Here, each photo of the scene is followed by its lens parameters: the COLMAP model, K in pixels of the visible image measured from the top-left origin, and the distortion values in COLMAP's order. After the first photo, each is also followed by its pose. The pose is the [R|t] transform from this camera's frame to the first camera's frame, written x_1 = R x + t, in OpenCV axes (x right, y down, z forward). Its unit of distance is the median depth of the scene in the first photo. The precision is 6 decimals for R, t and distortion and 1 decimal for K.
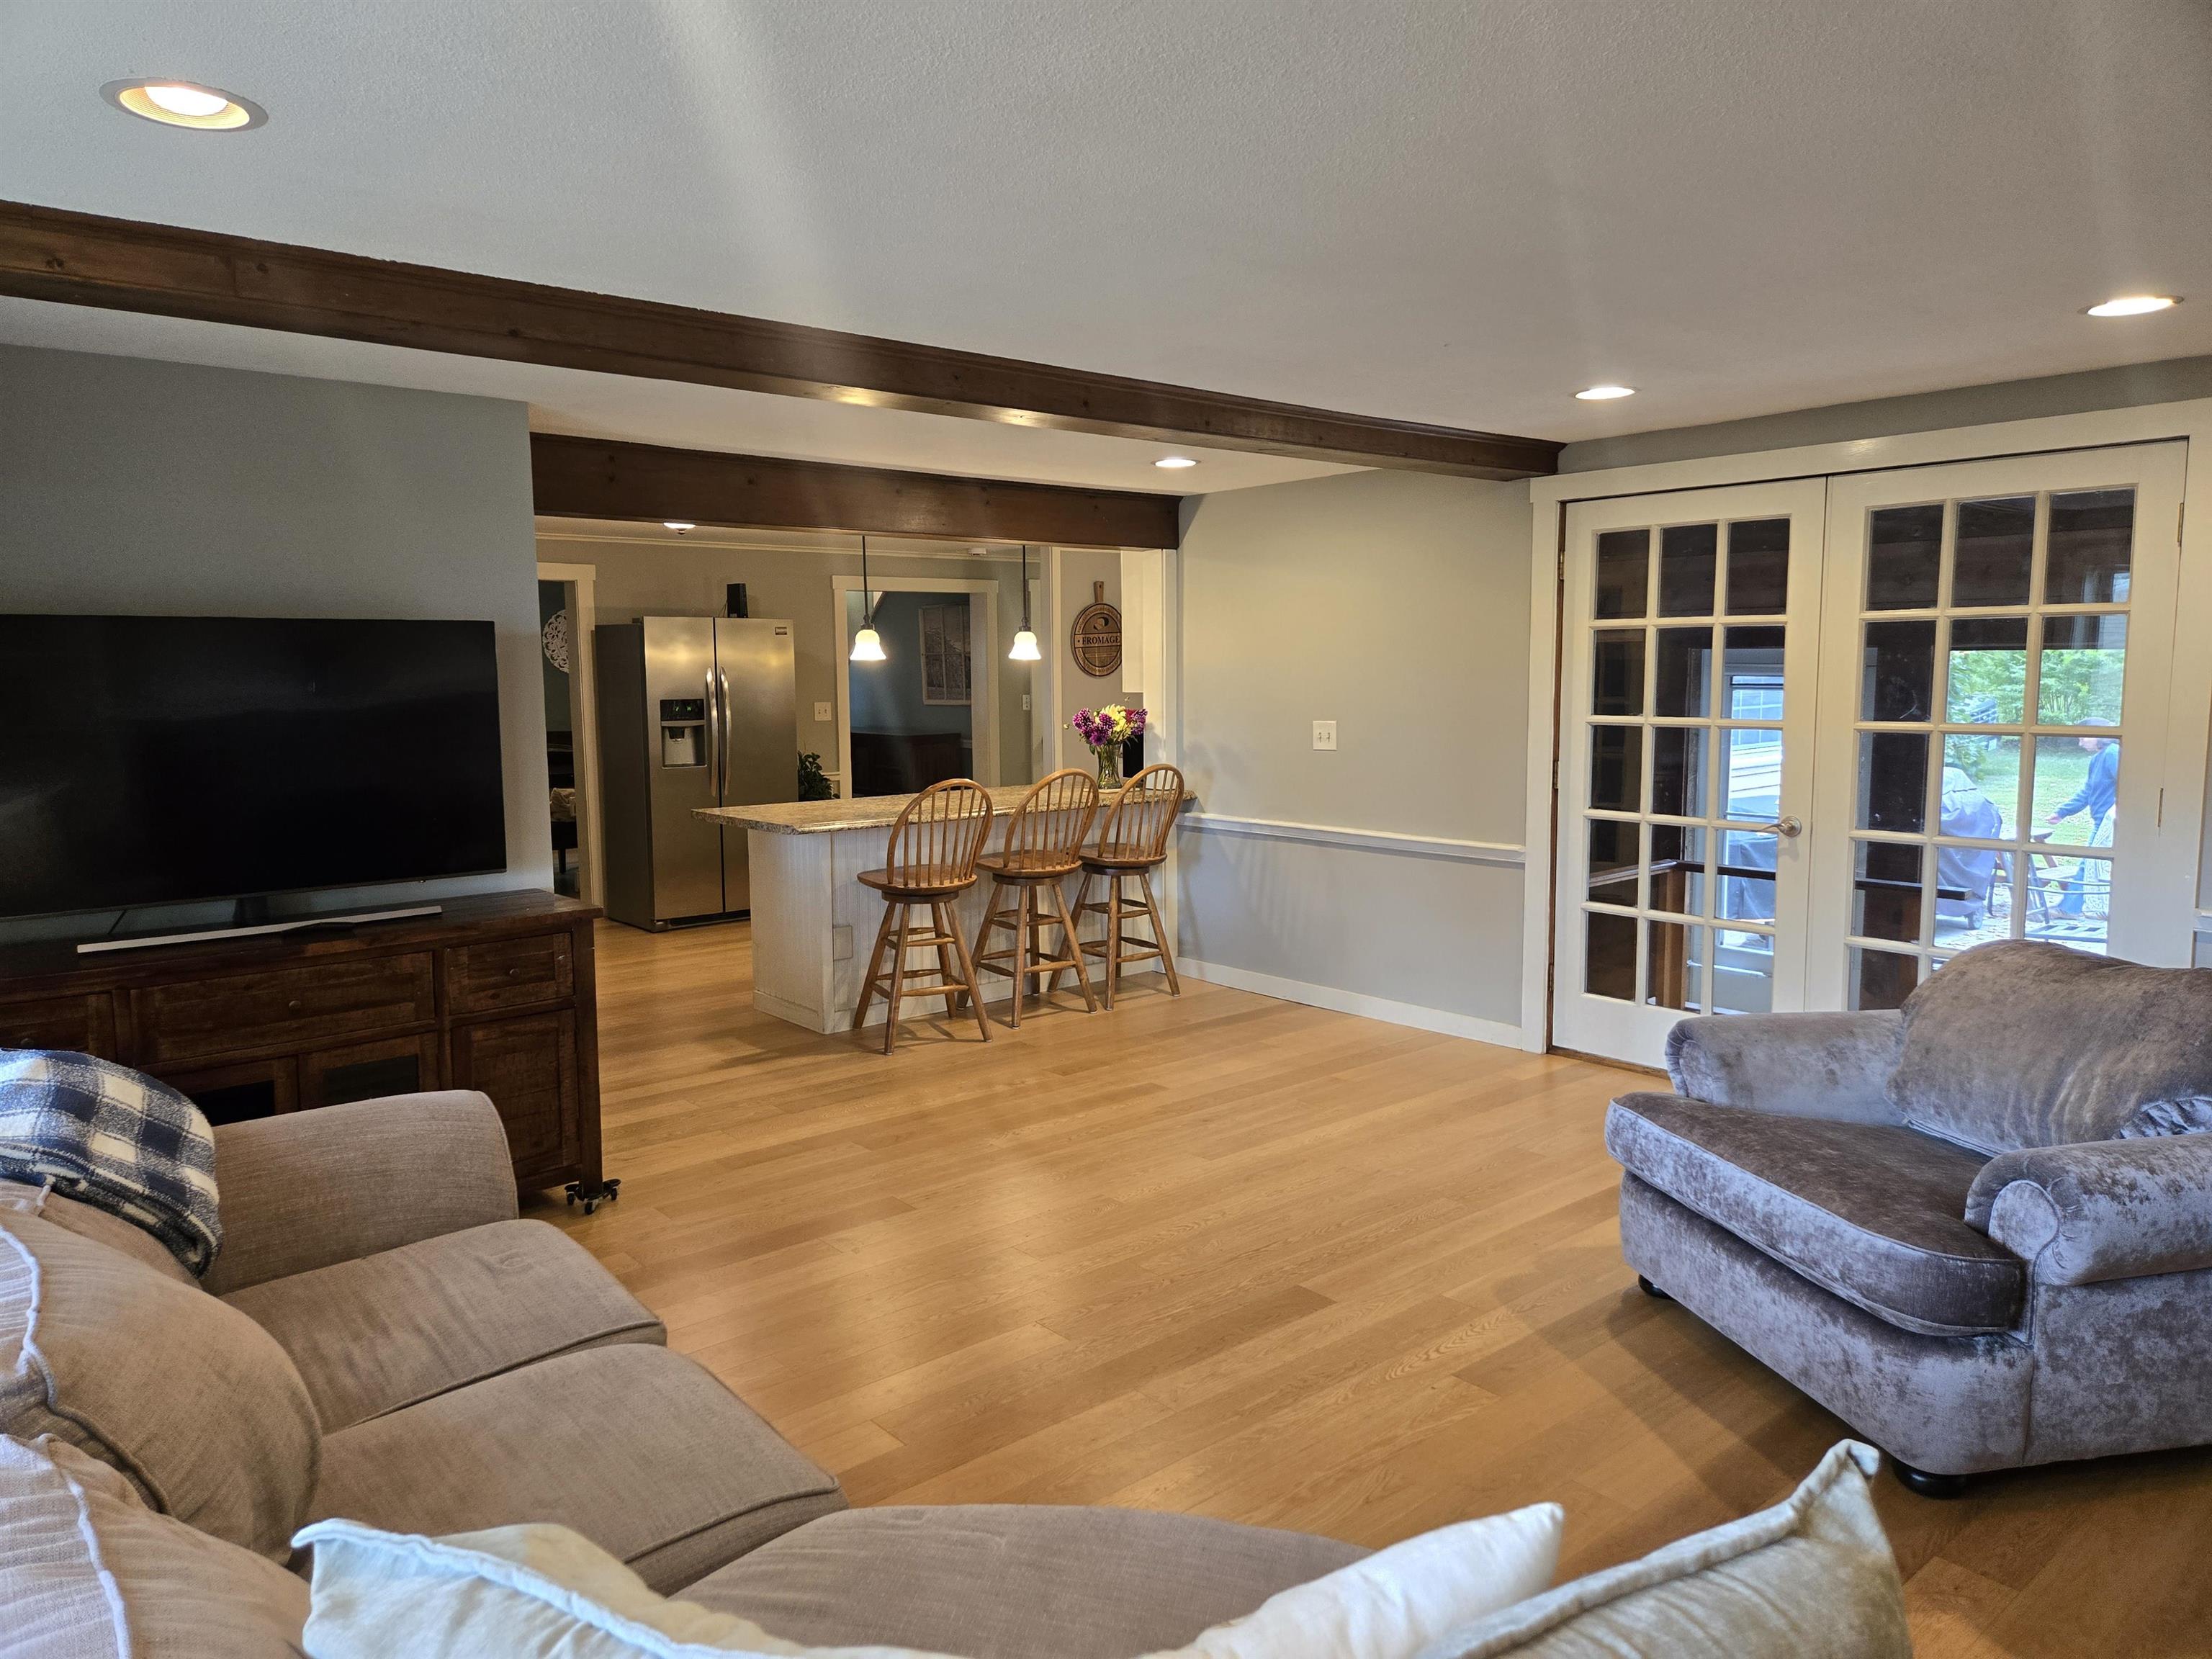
lens RADIAL K [[1488.4, 0, 1104.7], [0, 1488.4, 833.2], [0, 0, 1]] dist [0.062903, -0.035604]
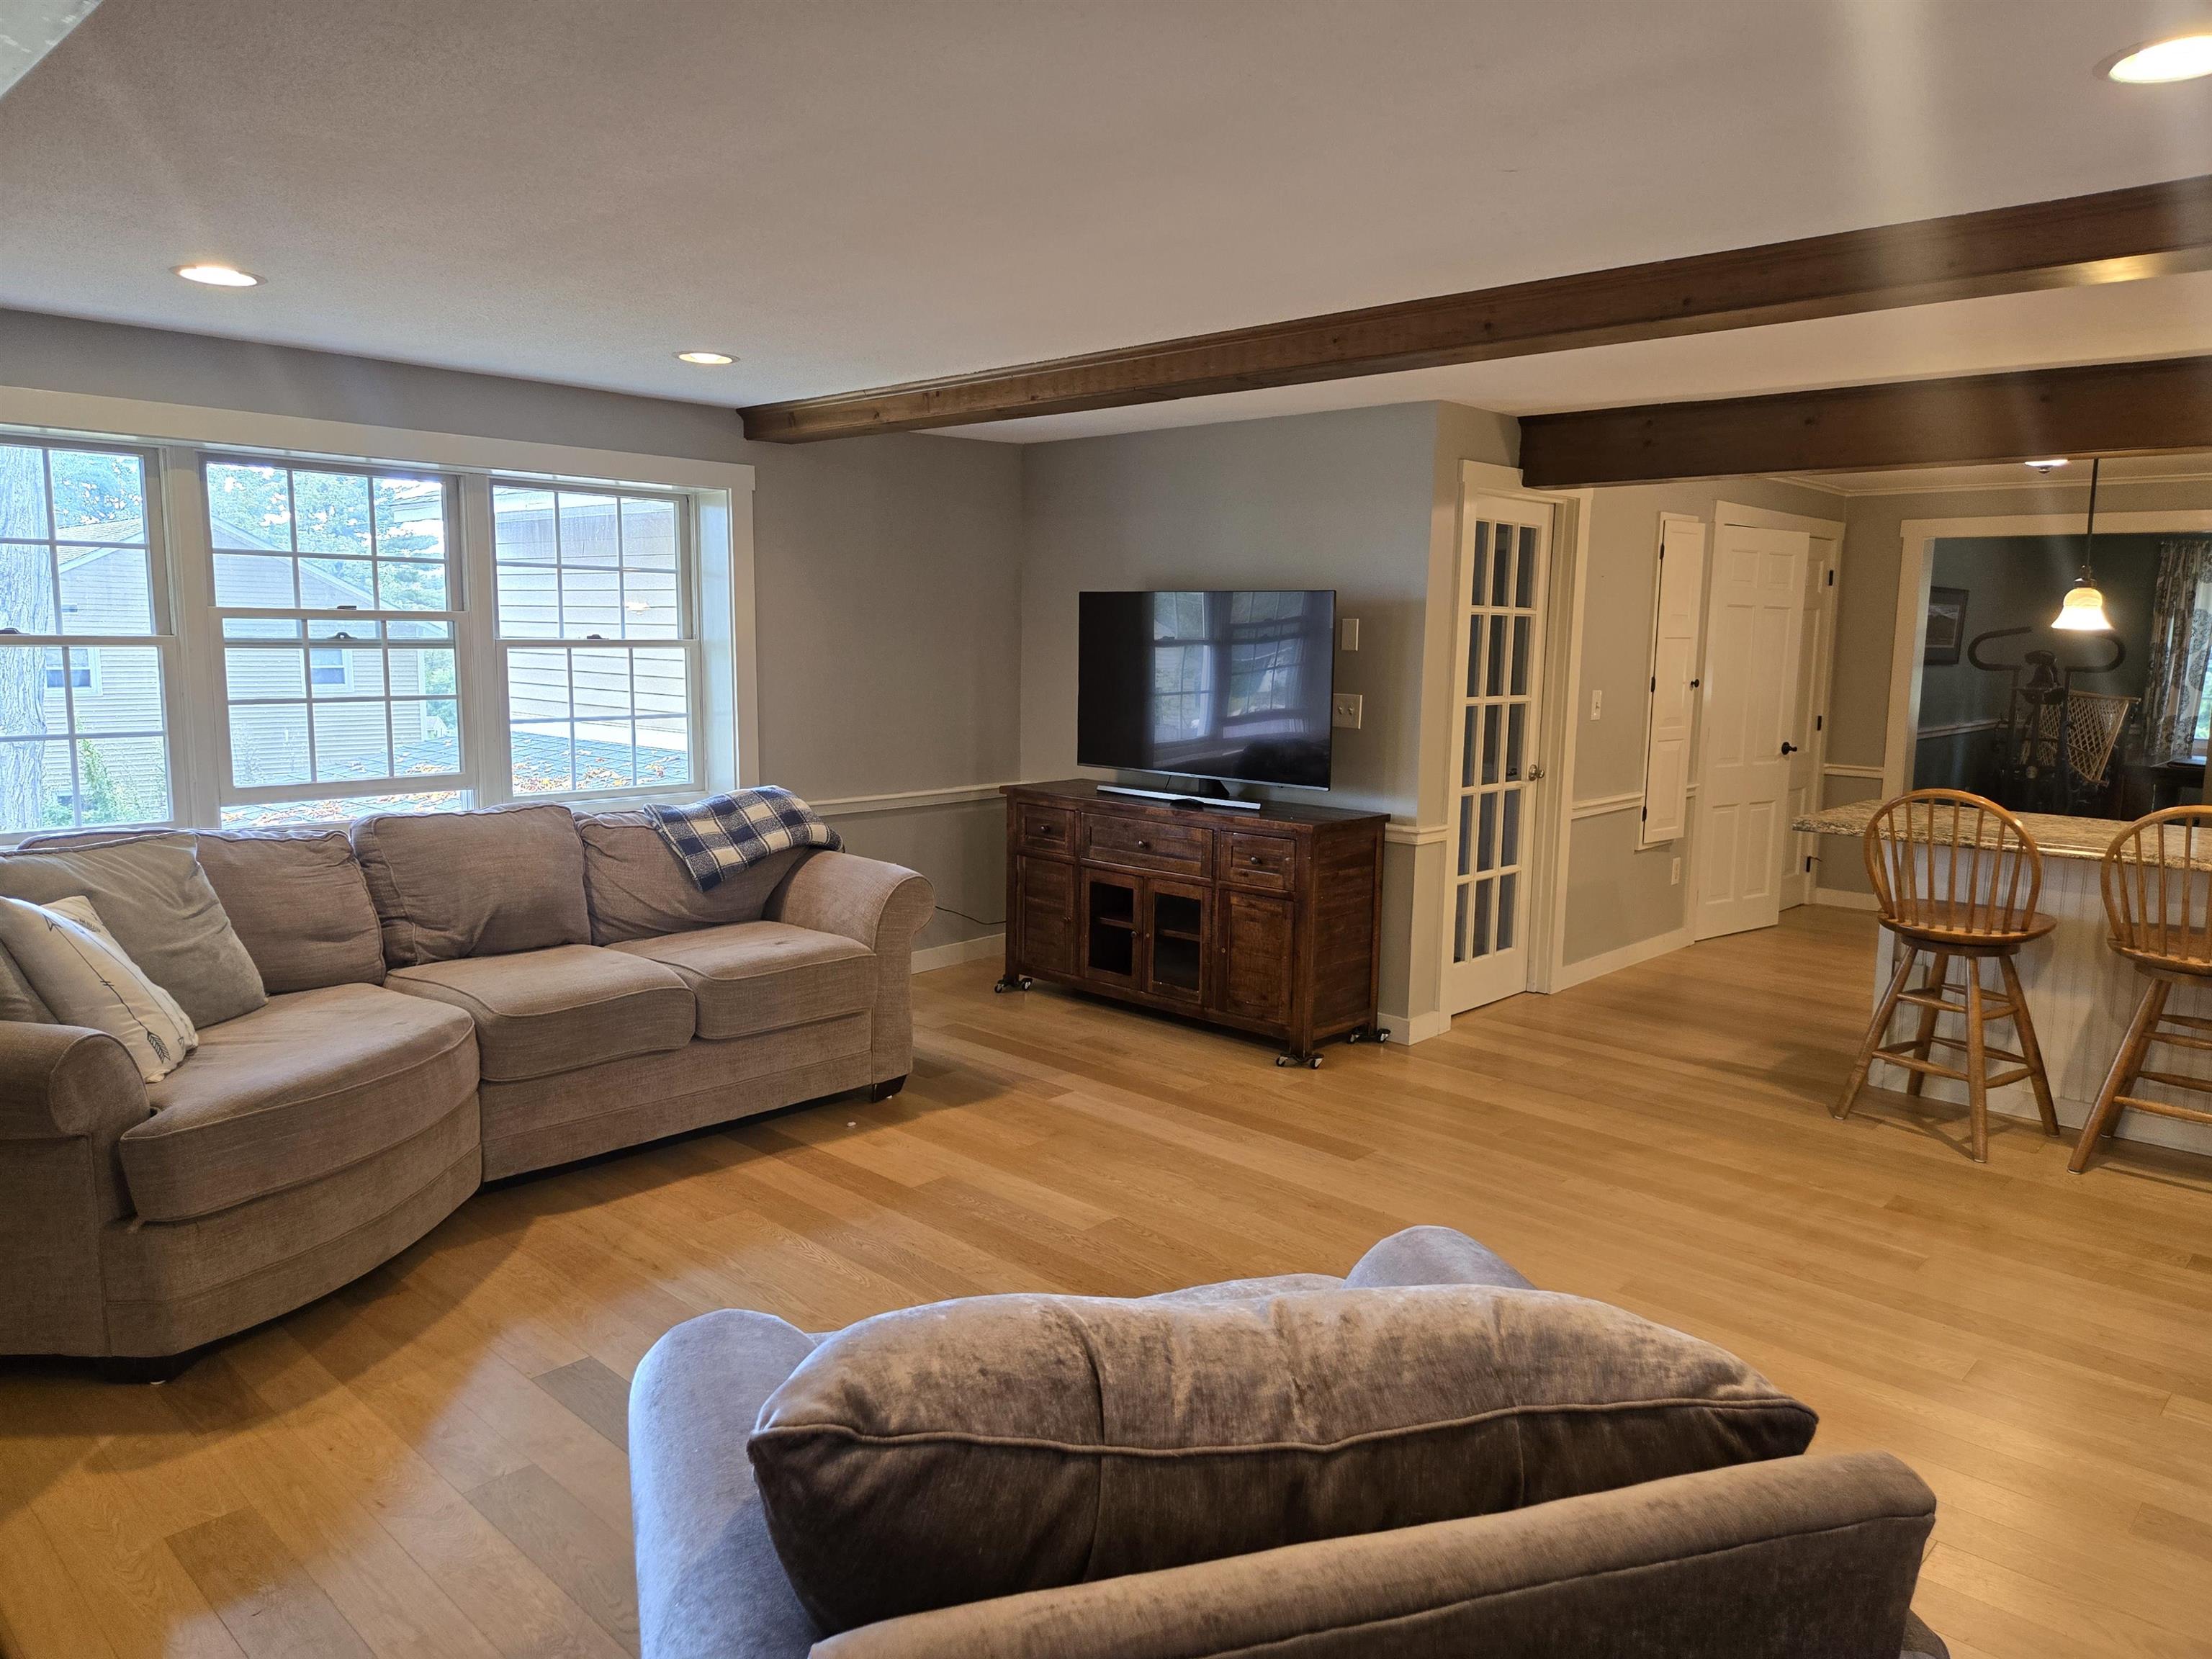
lens RADIAL K [[1488.4, 0, 1099.1], [0, 1488.4, 816.7], [0, 0, 1]] dist [0.062903, -0.035604]
pose [[0.109523, 0.140513, -0.984002, 0.617608], [-0.133372, 0.983083, 0.125537, -0.063532], [0.984996, 0.117489, 0.126411, 0.506973]]
